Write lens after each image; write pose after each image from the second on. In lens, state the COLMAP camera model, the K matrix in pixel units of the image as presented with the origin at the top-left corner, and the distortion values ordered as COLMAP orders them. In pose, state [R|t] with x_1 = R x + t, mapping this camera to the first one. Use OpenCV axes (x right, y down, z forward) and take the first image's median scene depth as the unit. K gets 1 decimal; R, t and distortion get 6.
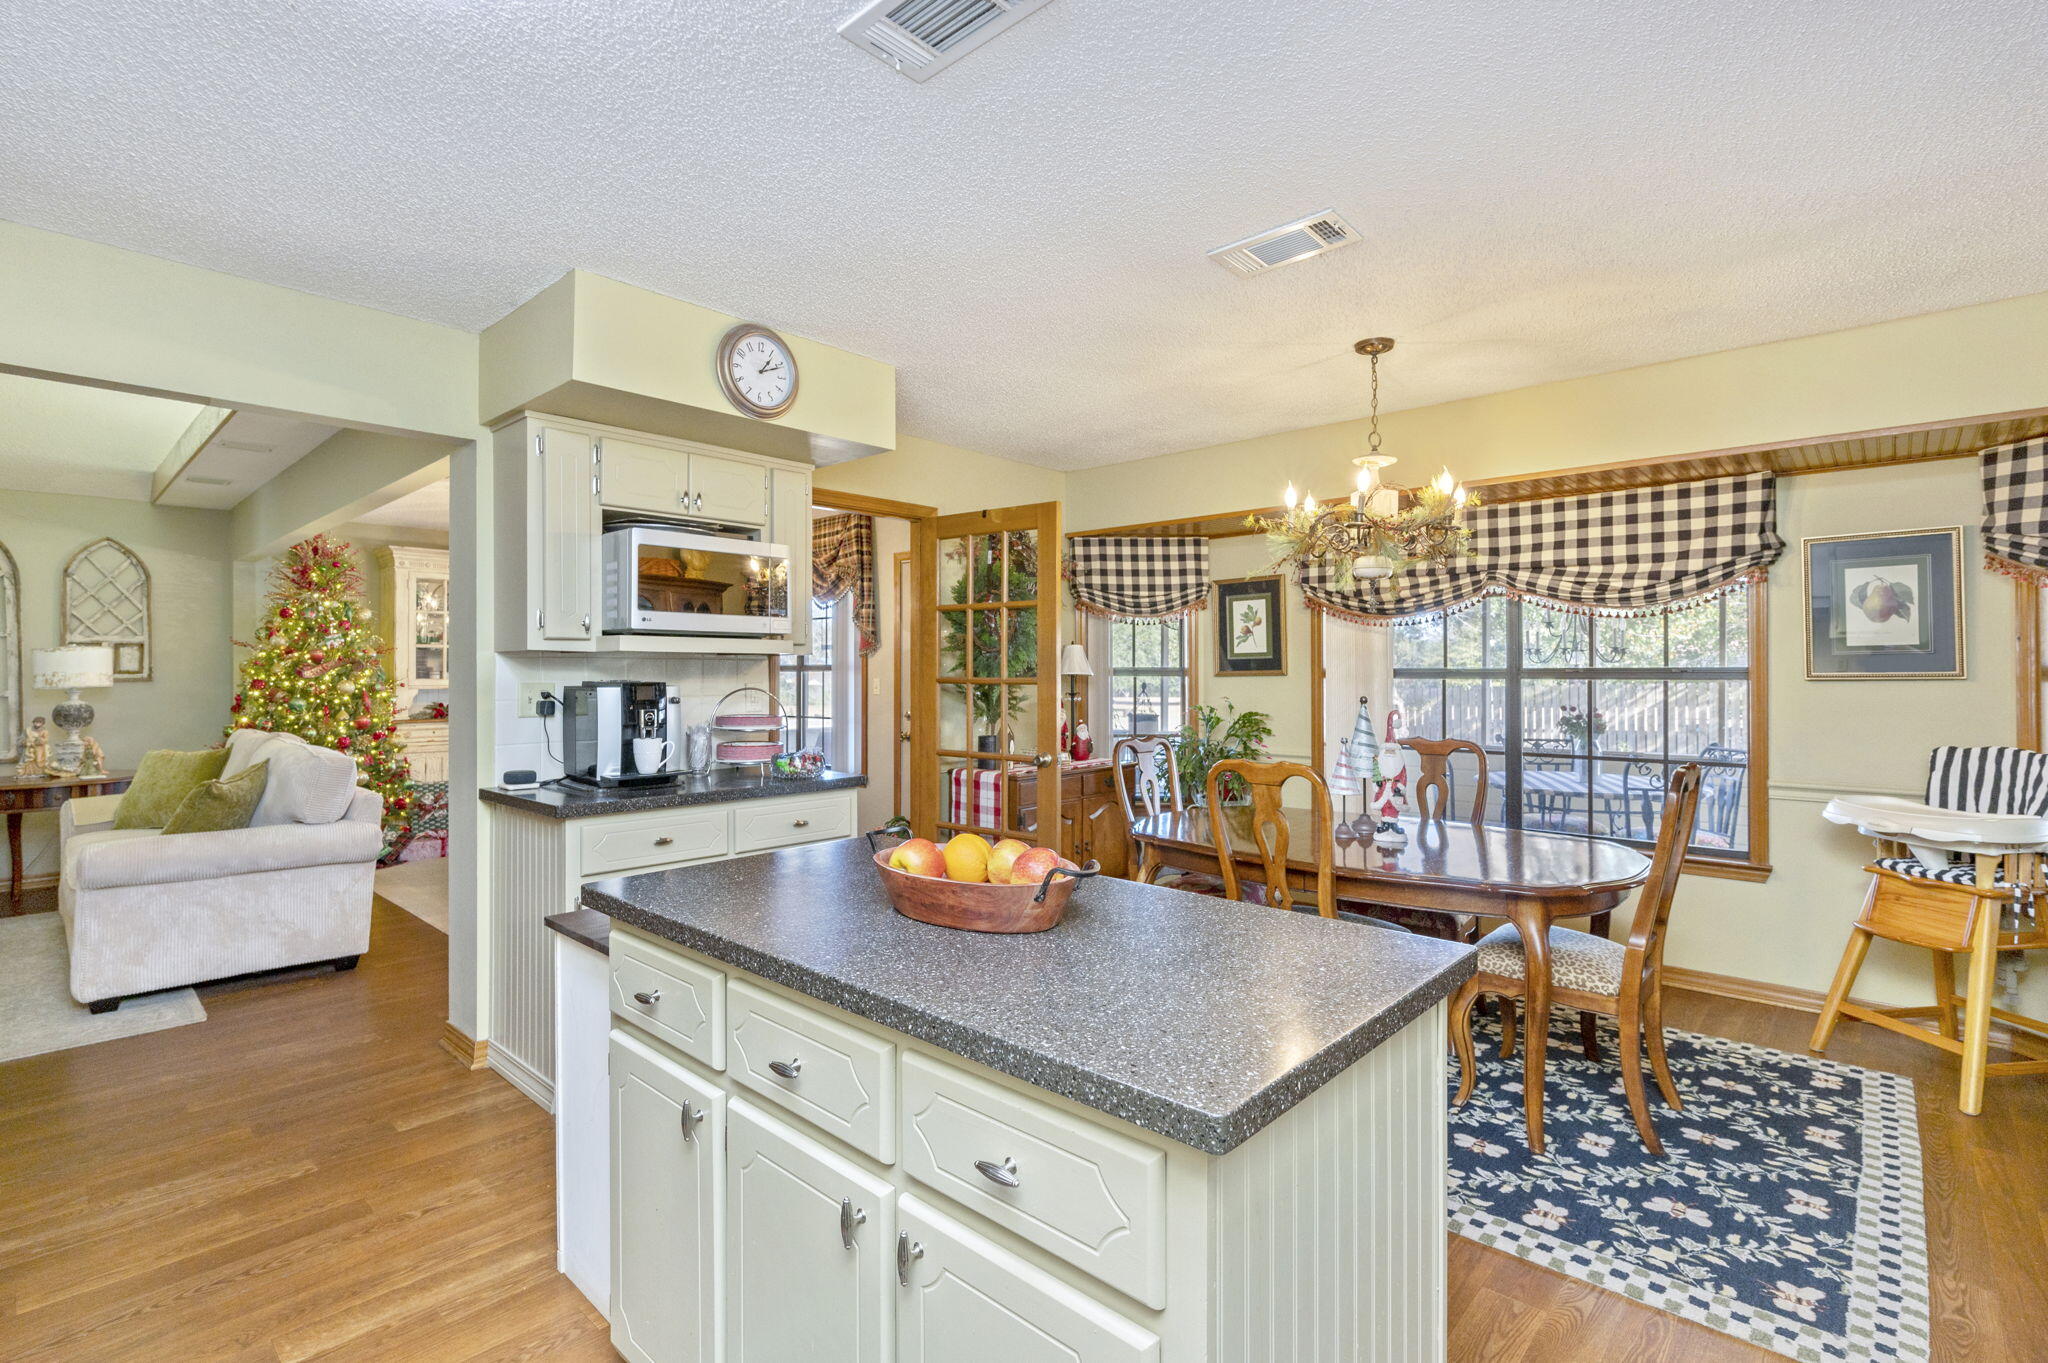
lens RADIAL K [[923.6, 0, 1024.0], [0, 923.6, 681.5], [0, 0, 1]] dist [0.014127, -0.000653]
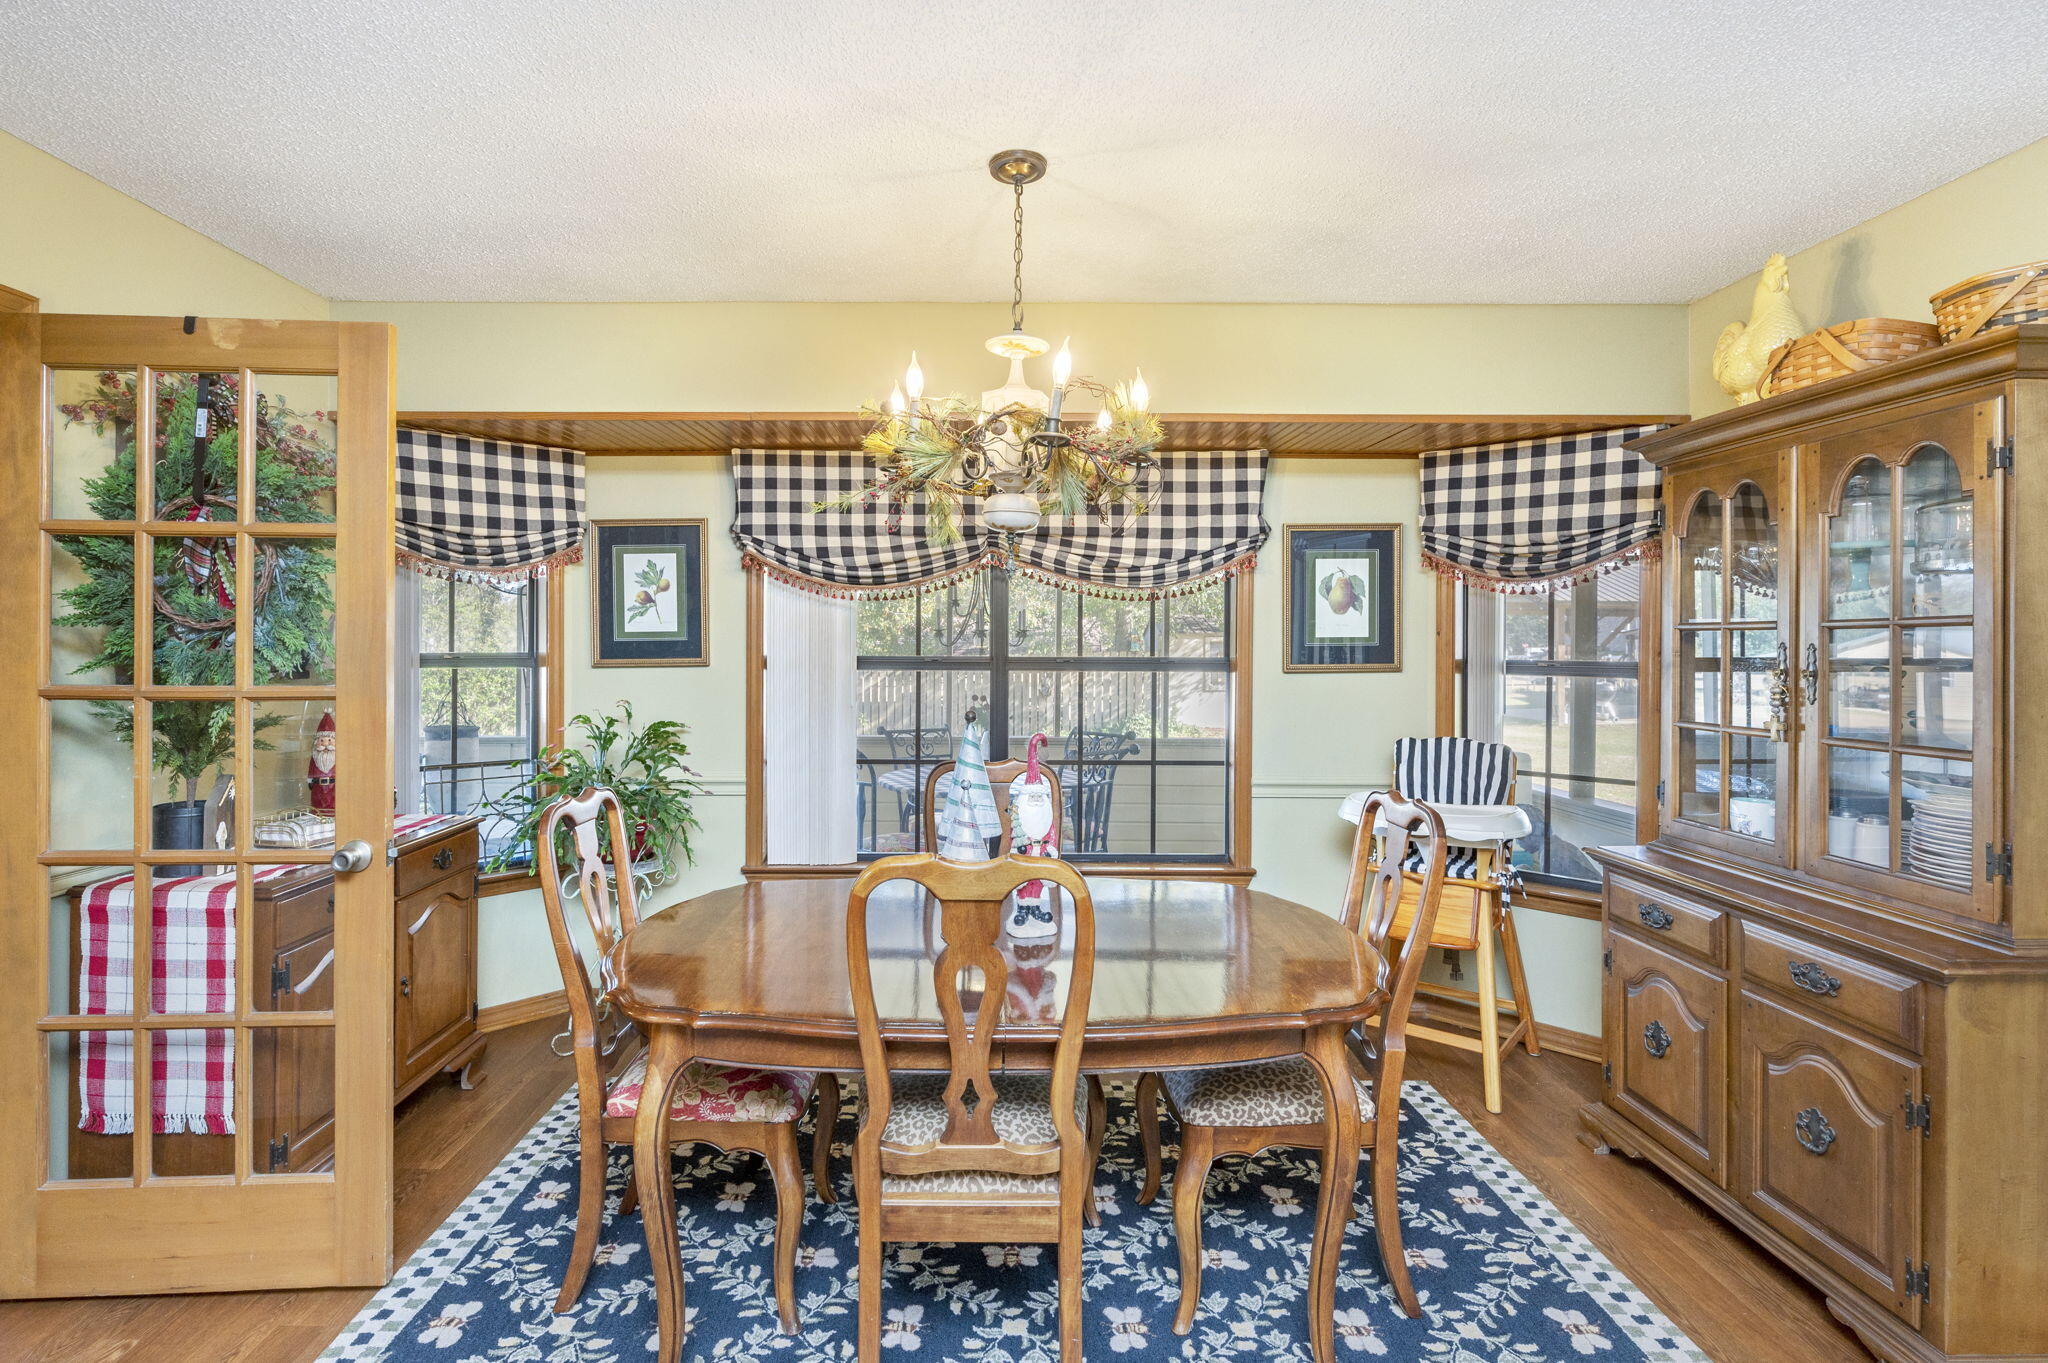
lens RADIAL K [[1020.4, 0, 977.0], [0, 1020.4, 658.0], [0, 0, 1]] dist [0.001375, 0.000655]
pose [[0.752487, -0.005416, 0.658584, -0.081062], [0.002691, 0.999983, 0.005149, -0.019281], [-0.658601, -0.002103, 0.752489, 0.360026]]
